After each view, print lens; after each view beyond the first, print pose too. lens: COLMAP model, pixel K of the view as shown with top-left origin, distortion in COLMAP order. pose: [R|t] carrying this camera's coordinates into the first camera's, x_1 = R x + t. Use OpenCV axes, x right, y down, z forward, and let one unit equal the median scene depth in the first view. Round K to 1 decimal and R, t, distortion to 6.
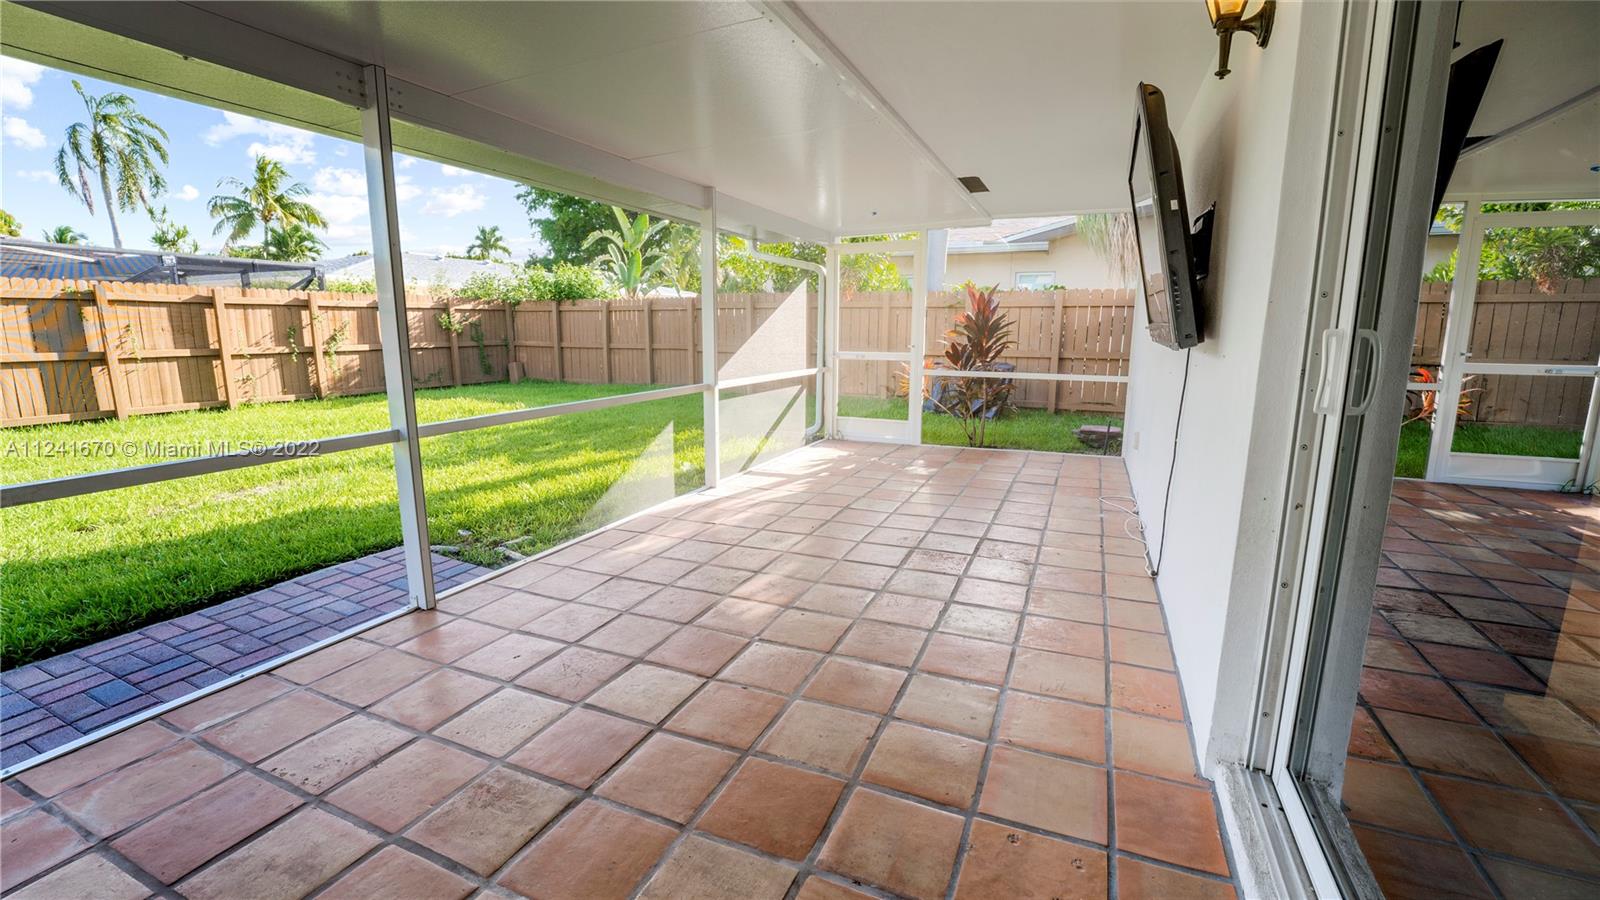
lens RADIAL K [[656.7, 0, 799.1], [0, 656.7, 443.3], [0, 0, 1]] dist [-0.022296, -0.000092]
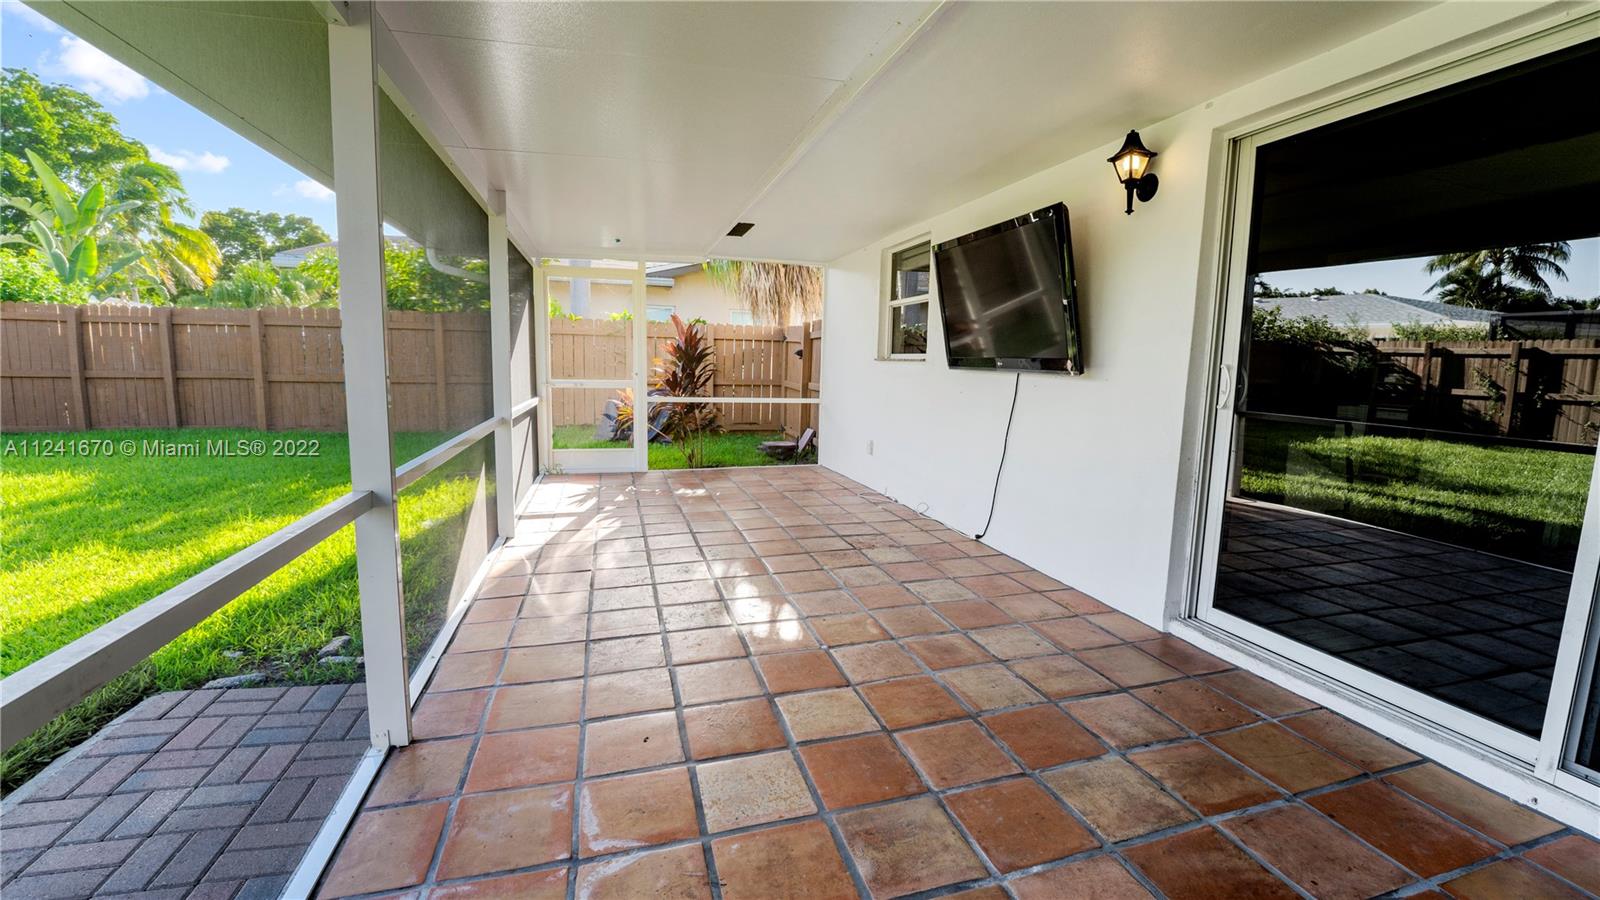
lens RADIAL K [[656.7, 0, 799.1], [0, 656.7, 443.3], [0, 0, 1]] dist [-0.022296, -0.000092]
pose [[0.762388, -0.065150, 0.643832, -0.491320], [0.092668, 0.995657, -0.008981, -0.015819], [-0.640450, 0.066510, 0.765114, 0.127279]]
